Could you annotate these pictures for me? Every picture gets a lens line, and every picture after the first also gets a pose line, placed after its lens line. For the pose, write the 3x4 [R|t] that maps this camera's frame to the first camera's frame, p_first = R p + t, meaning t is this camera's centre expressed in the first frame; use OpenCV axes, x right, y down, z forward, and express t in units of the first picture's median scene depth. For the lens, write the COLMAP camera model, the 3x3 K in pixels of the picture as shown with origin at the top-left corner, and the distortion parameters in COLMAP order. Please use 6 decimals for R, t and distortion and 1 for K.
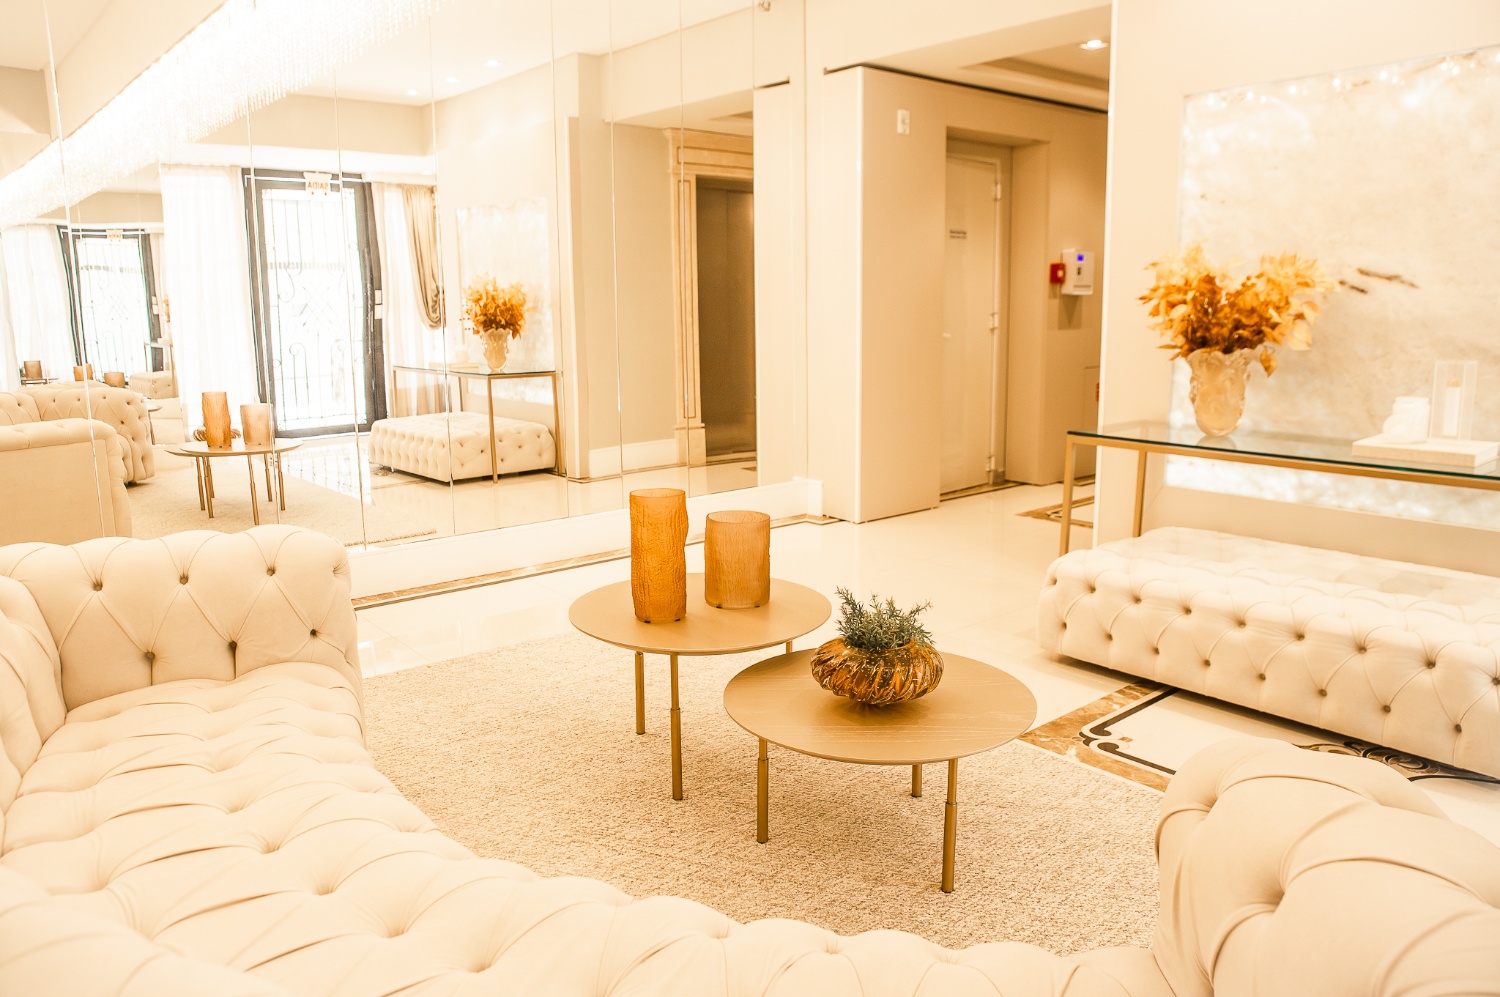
lens RADIAL K [[1069.9, 0, 748.2], [0, 1069.9, 461.2], [0, 0, 1]] dist [-0.001515, 0.000973]
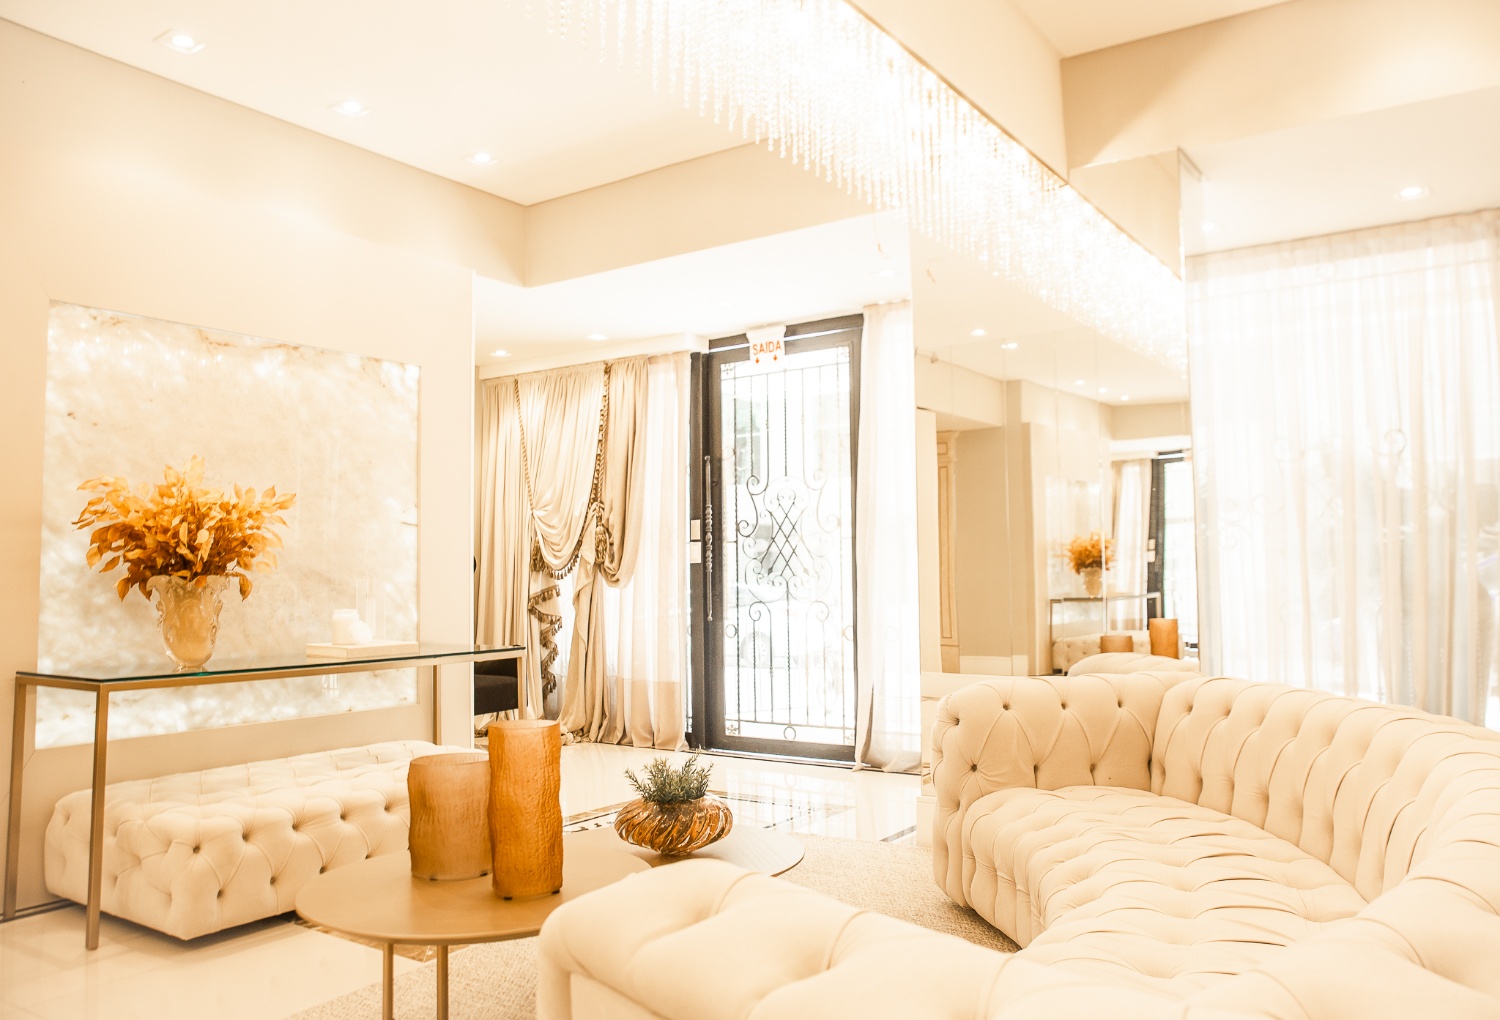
lens RADIAL K [[1100.1, 0, 750.0], [0, 1100.1, 510.0], [0, 0, 1]] dist [-0.004848, -0.002306]
pose [[-0.254521, 0.066960, 0.964746, -0.602802], [0.156405, 0.987317, -0.027263, -0.052790], [-0.954336, 0.143952, -0.261766, 0.701972]]
